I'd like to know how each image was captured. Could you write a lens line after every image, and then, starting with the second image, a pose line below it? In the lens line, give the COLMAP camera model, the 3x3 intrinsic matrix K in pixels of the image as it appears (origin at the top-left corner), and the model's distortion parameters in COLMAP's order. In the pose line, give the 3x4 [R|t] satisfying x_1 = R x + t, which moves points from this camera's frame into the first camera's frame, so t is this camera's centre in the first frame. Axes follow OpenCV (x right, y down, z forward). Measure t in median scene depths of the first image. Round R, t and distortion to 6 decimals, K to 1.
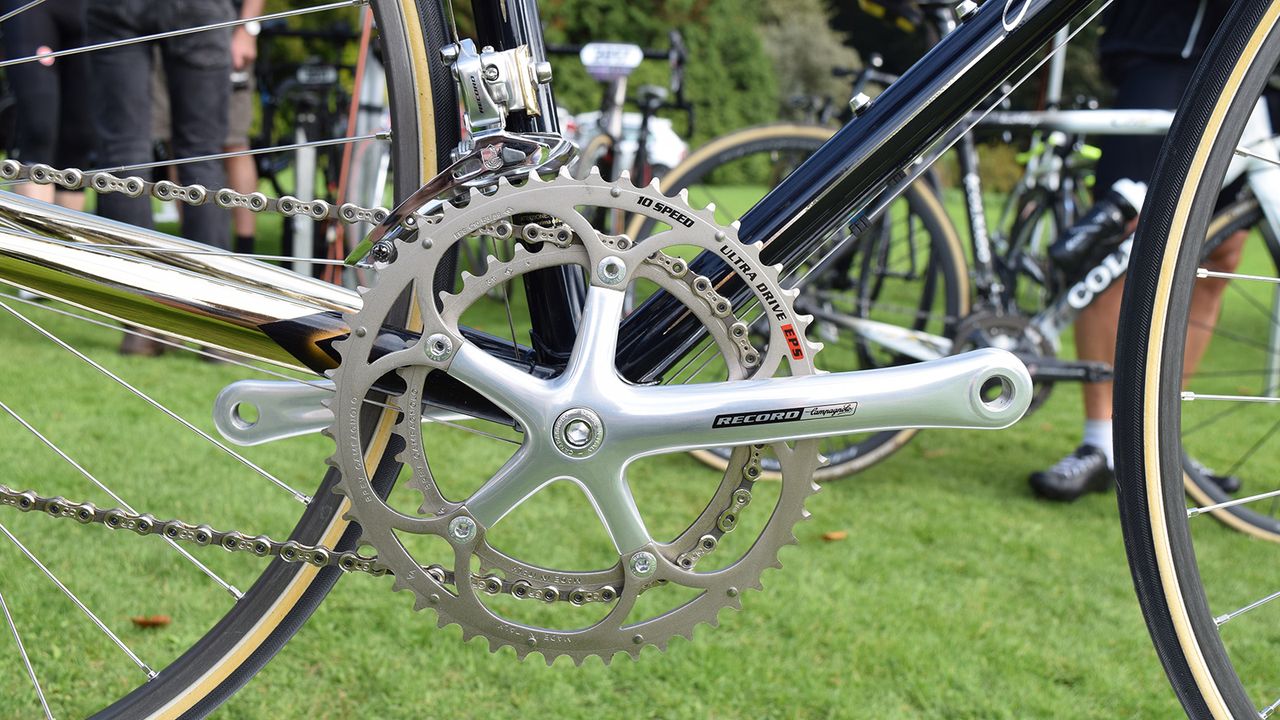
lens RADIAL K [[1278.7, 0, 662.1], [0, 1278.7, 326.5], [0, 0, 1]] dist [-0.104719, -0.001611]
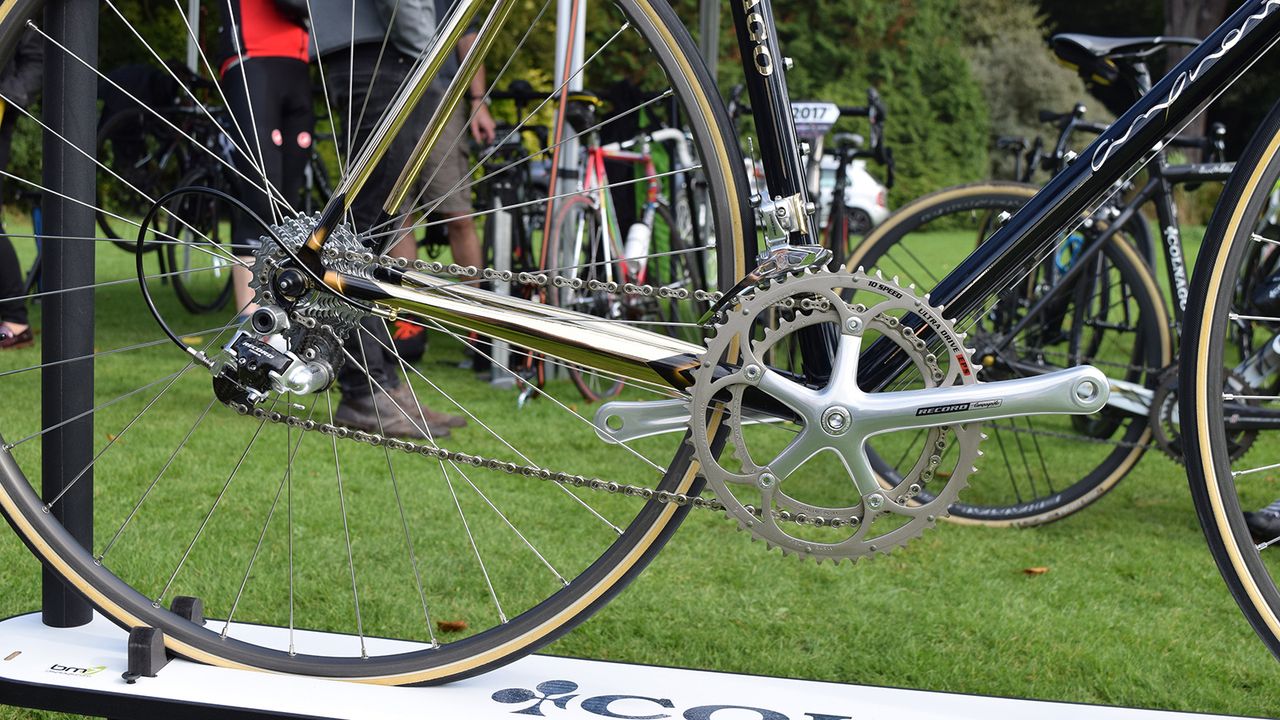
lens RADIAL K [[1449.6, 0, 640.0], [0, 1449.6, 360.0], [0, 0, 1]] dist [-0.070179, 0.045243]
pose [[0.988389, -0.022248, -0.150309, -0.018136], [0.018511, 0.999485, -0.026212, 0.026919], [0.150815, 0.023125, 0.988292, -0.531183]]
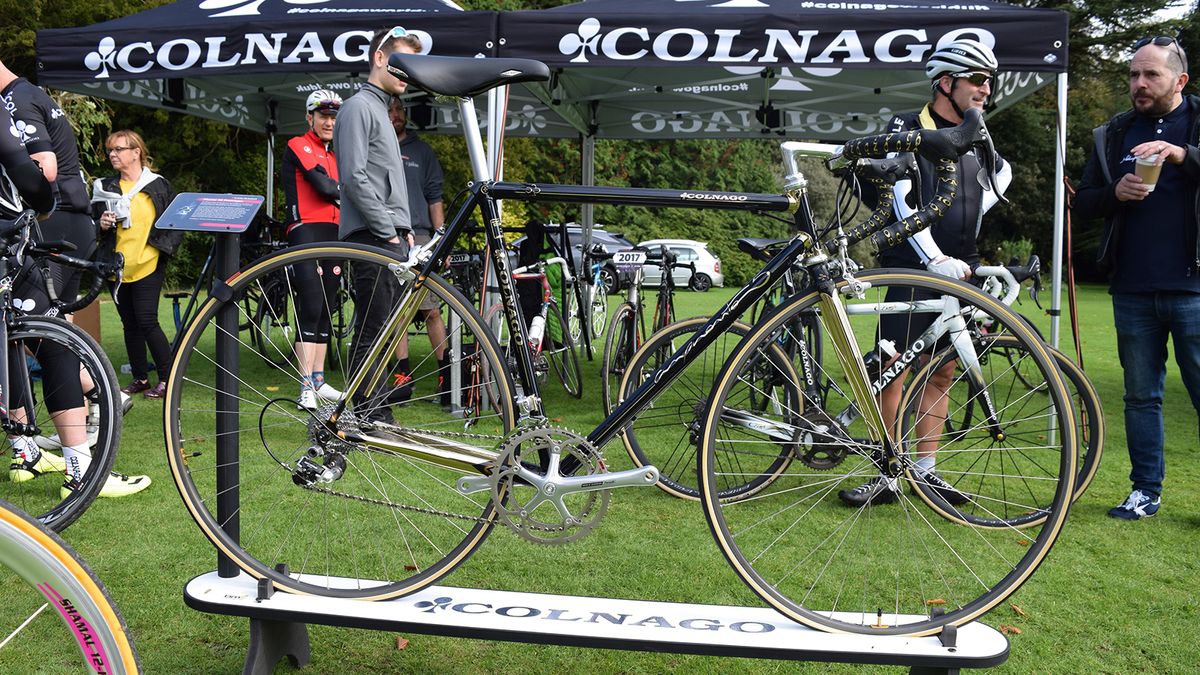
lens RADIAL K [[959.0, 0, 597.6], [0, 959.0, 351.9], [0, 0, 1]] dist [-0.101116, 0.033801]
pose [[0.992061, -0.043590, -0.117961, 0.264207], [0.038554, 0.998259, -0.044640, -0.120977], [0.119702, 0.039737, 0.992014, -1.158169]]
